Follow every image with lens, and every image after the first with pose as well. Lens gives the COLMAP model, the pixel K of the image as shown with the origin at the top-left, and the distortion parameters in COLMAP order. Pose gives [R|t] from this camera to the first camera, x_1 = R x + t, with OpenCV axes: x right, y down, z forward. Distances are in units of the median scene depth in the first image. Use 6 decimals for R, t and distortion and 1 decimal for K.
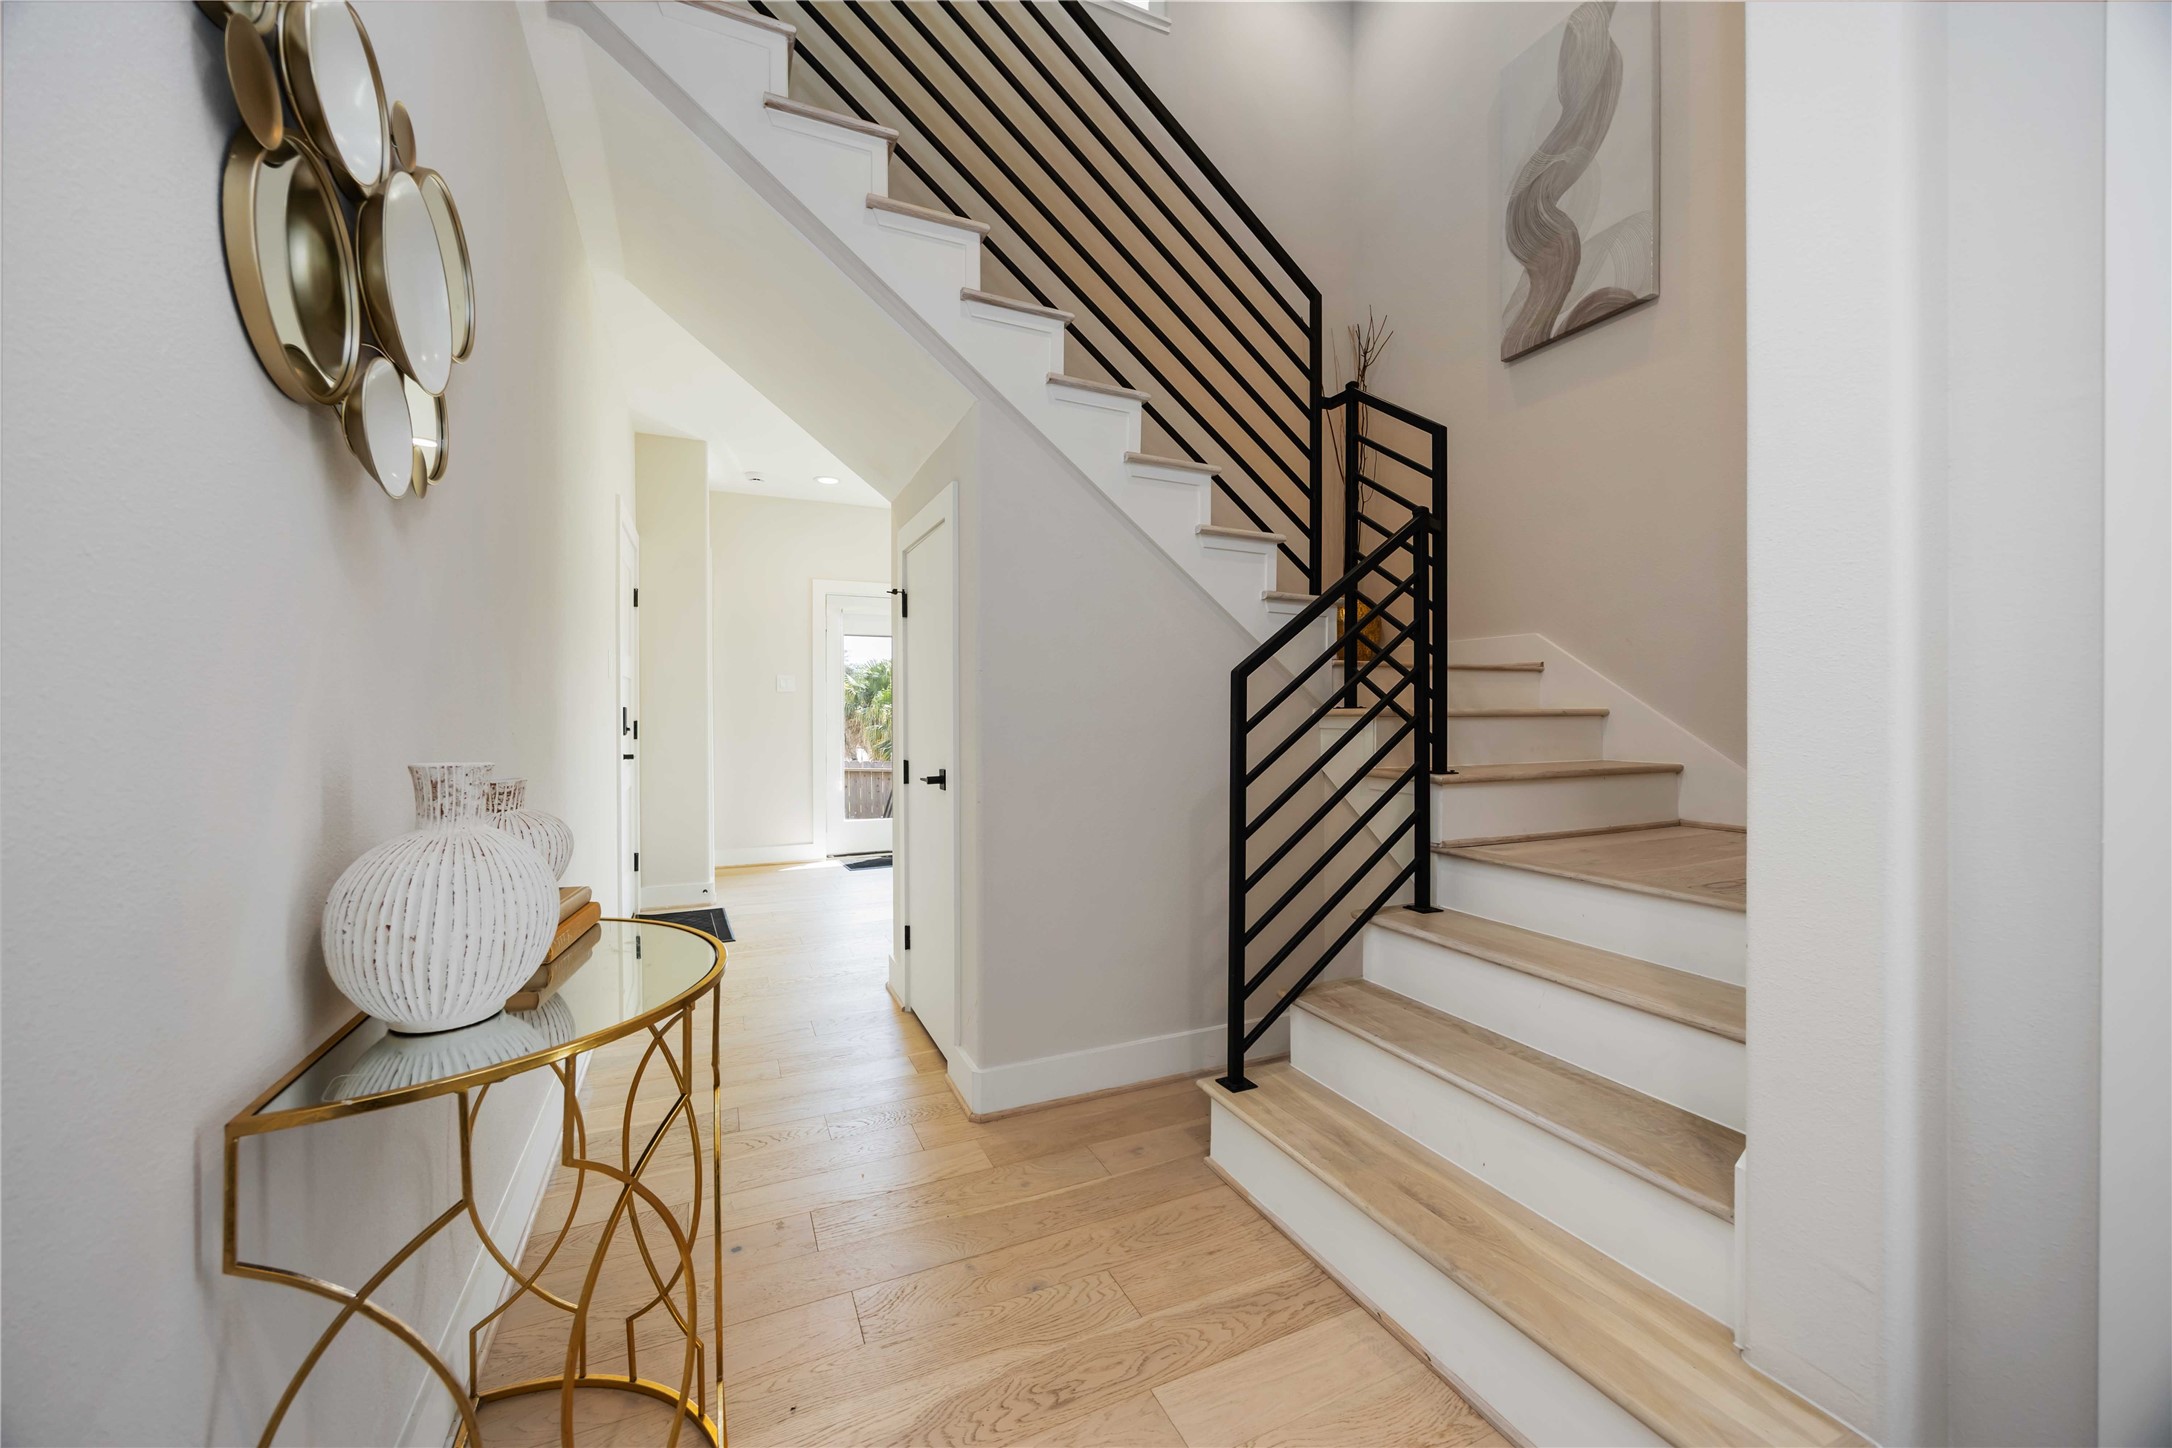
lens RADIAL K [[828.6, 0, 1081.2], [0, 828.6, 717.9], [0, 0, 1]] dist [0.001519, -0.000092]
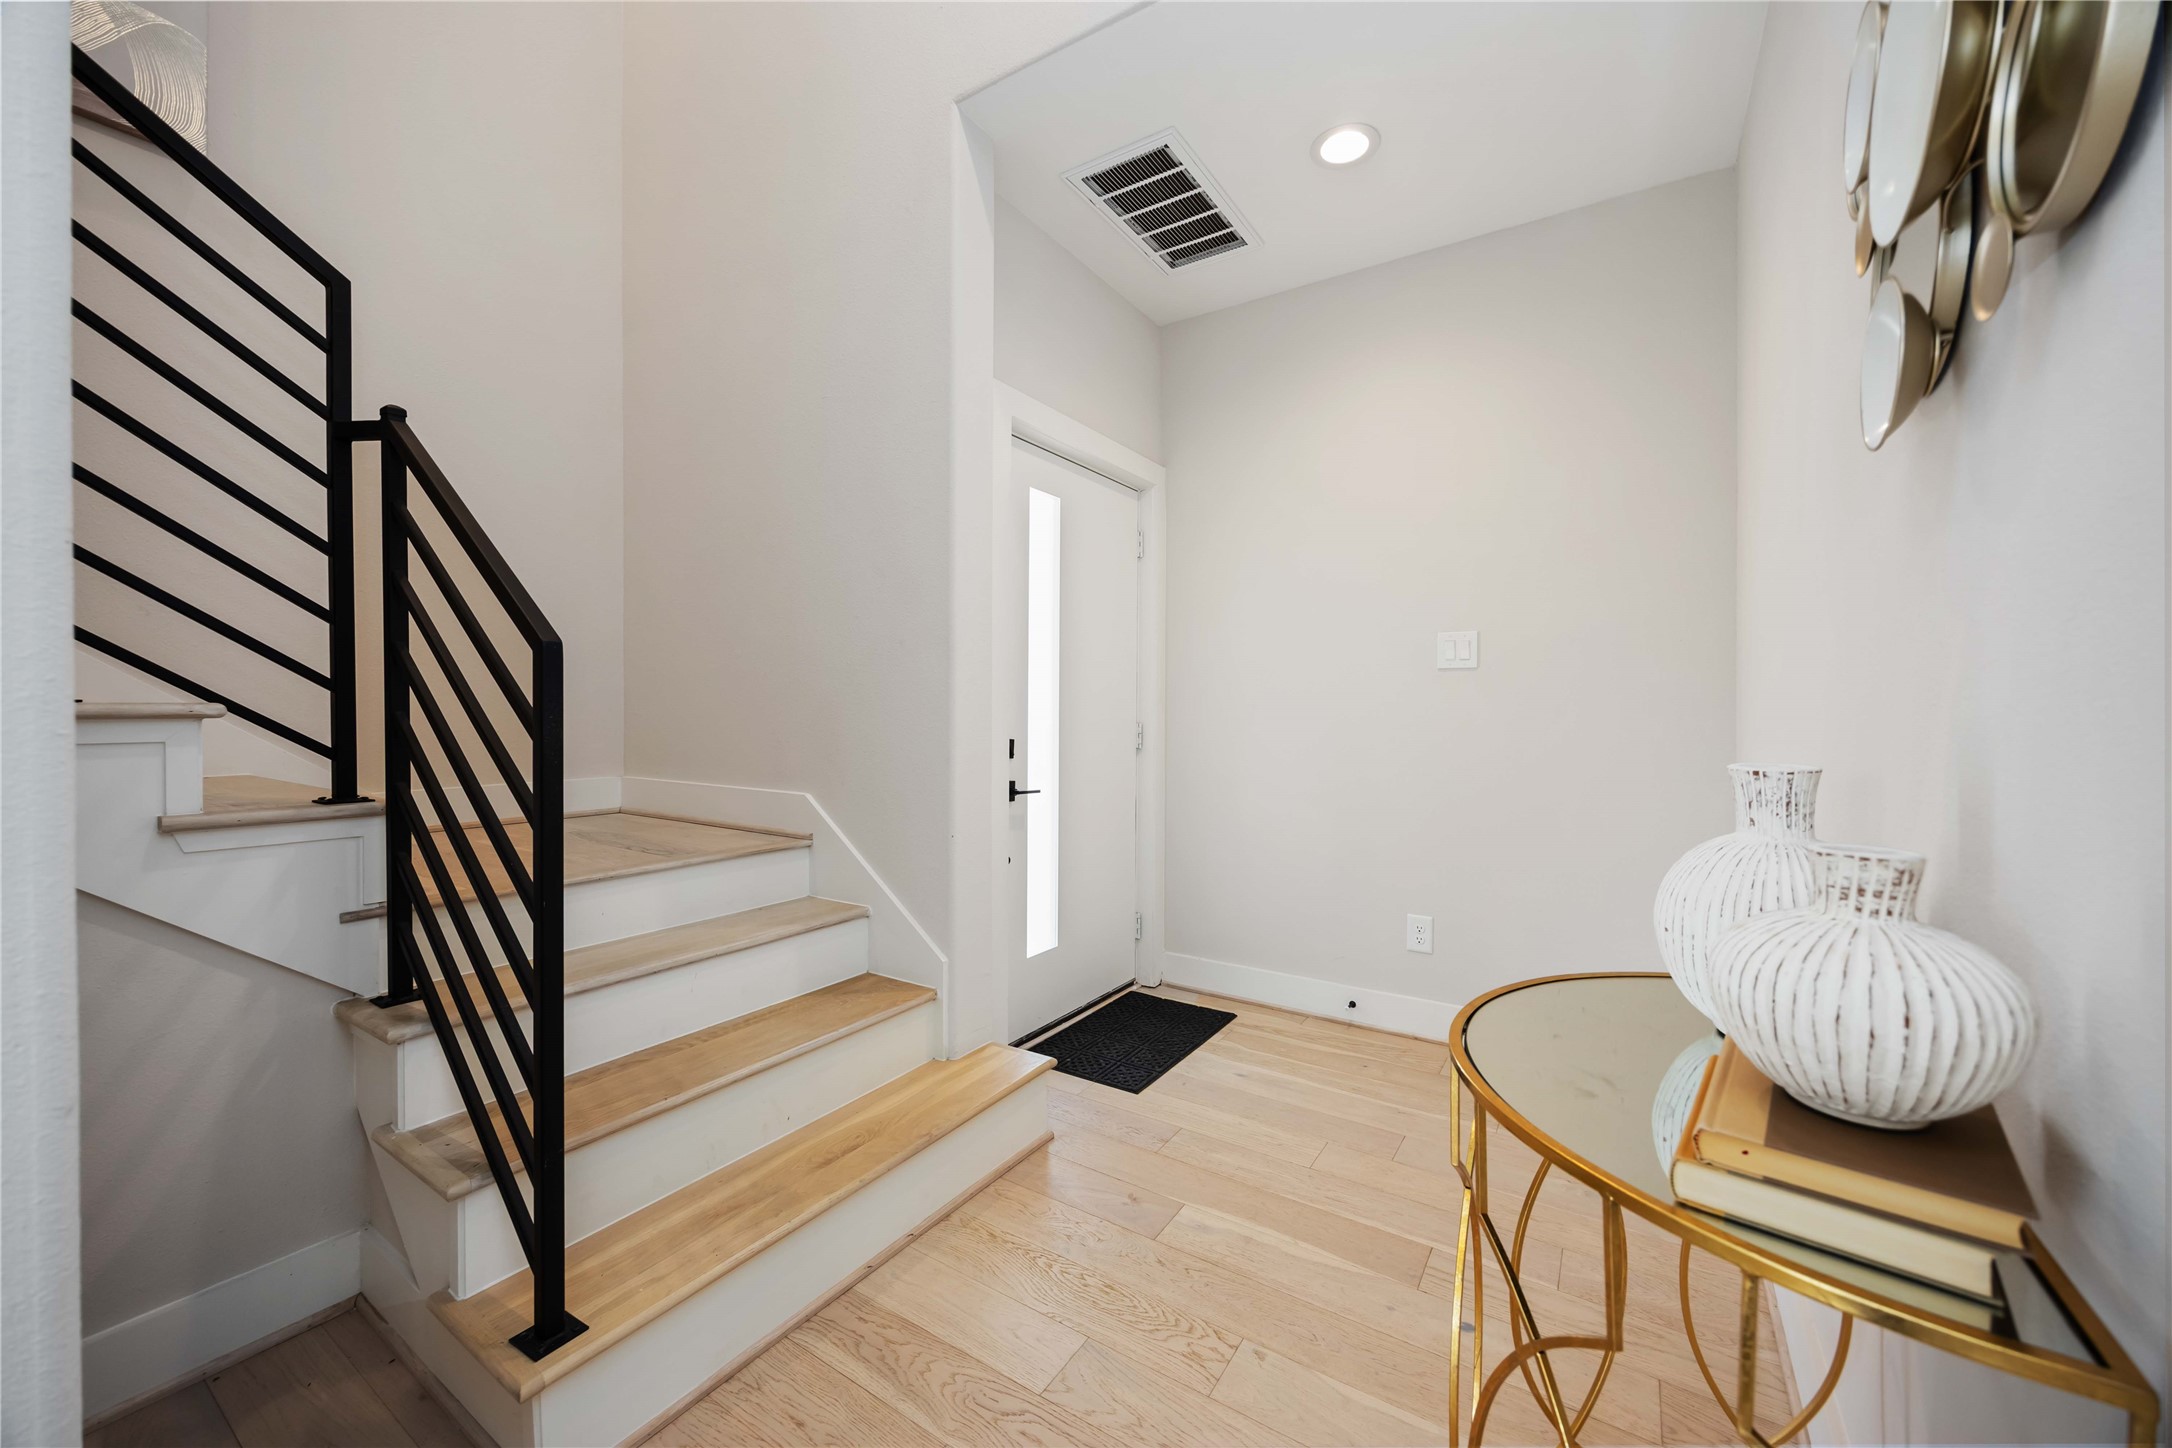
lens RADIAL K [[828.6, 0, 1081.2], [0, 828.6, 717.9], [0, 0, 1]] dist [0.001519, -0.000092]
pose [[-0.538120, -0.013355, 0.842762, -0.678635], [0.000328, 0.999871, 0.016054, -0.016724], [-0.842868, 0.008916, -0.538046, 1.308327]]
